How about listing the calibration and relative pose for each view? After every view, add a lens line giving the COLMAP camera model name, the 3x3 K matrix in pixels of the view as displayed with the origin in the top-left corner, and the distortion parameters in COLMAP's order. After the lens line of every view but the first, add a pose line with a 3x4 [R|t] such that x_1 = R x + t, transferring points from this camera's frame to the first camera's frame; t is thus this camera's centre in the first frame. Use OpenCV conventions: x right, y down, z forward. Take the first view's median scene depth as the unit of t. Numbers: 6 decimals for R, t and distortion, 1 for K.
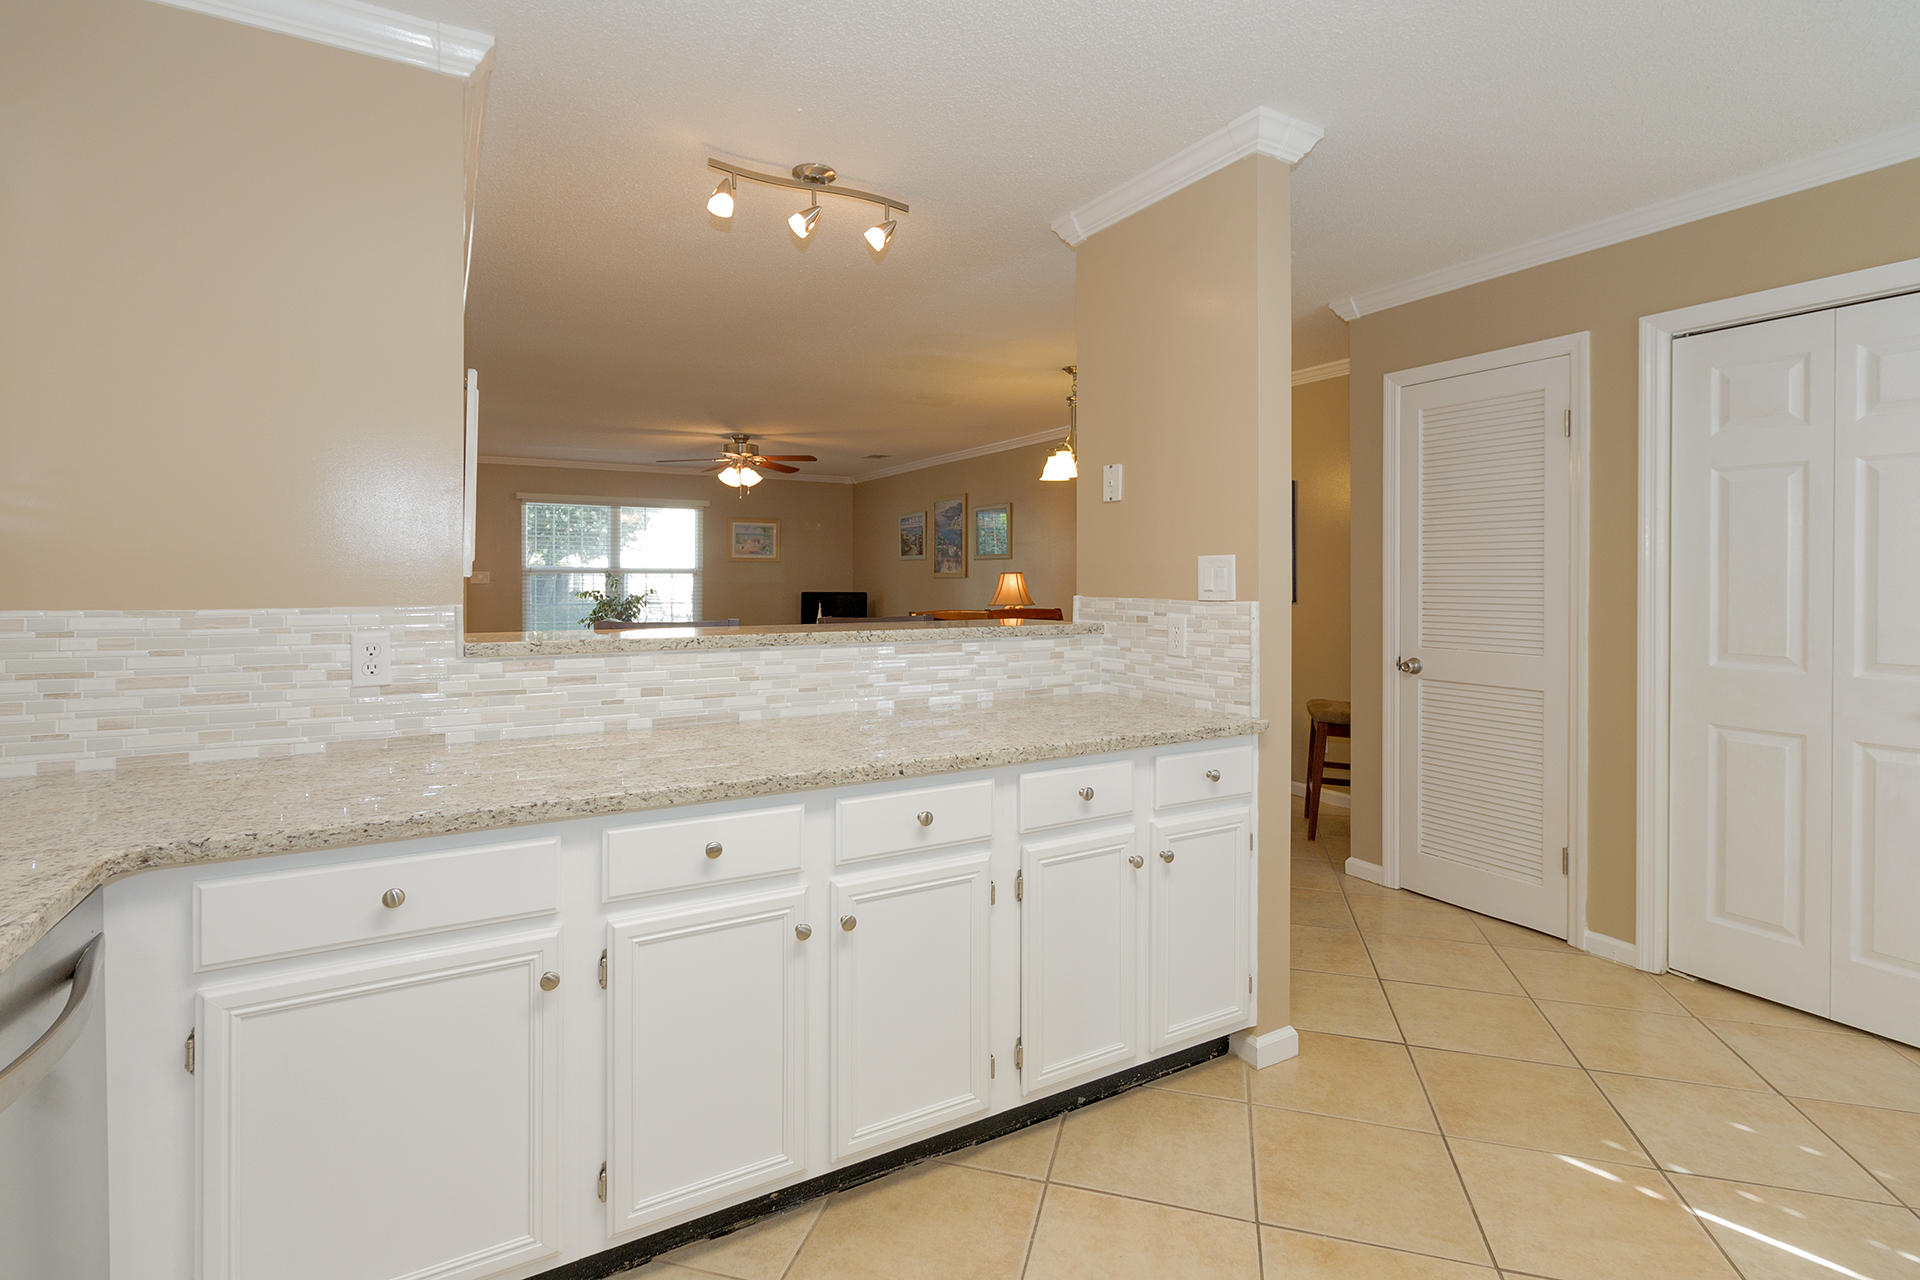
lens RADIAL K [[904.5, 0, 922.5], [0, 904.5, 584.0], [0, 0, 1]] dist [0.003563, -0.002606]
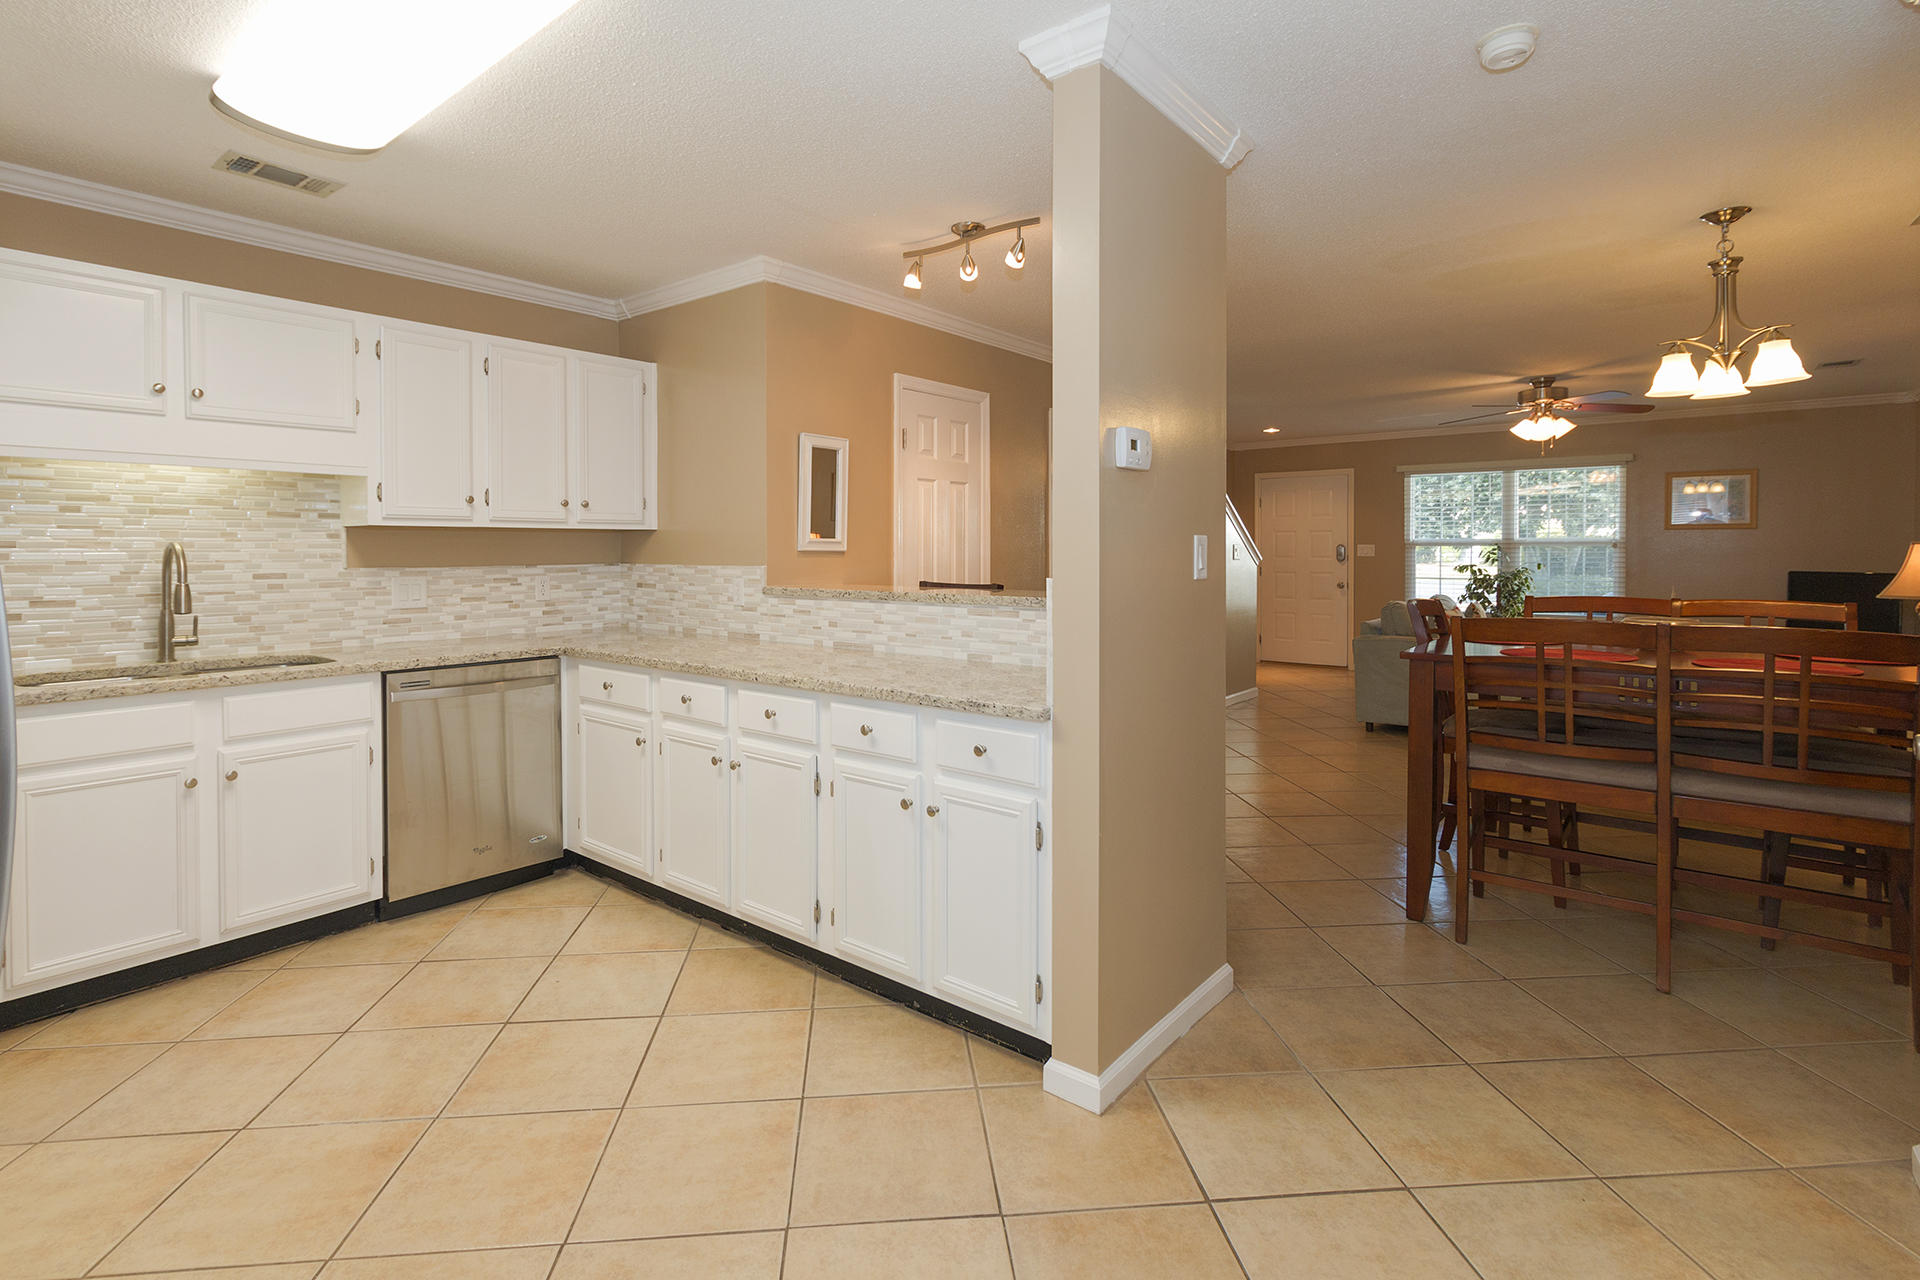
lens RADIAL K [[904.5, 0, 938.9], [0, 904.5, 571.9], [0, 0, 1]] dist [0.003563, -0.002606]
pose [[0.371143, 0.022033, -0.928314, 0.969804], [-0.005789, 0.999754, 0.021414, -0.004849], [0.928558, -0.002574, 0.371179, 0.466165]]
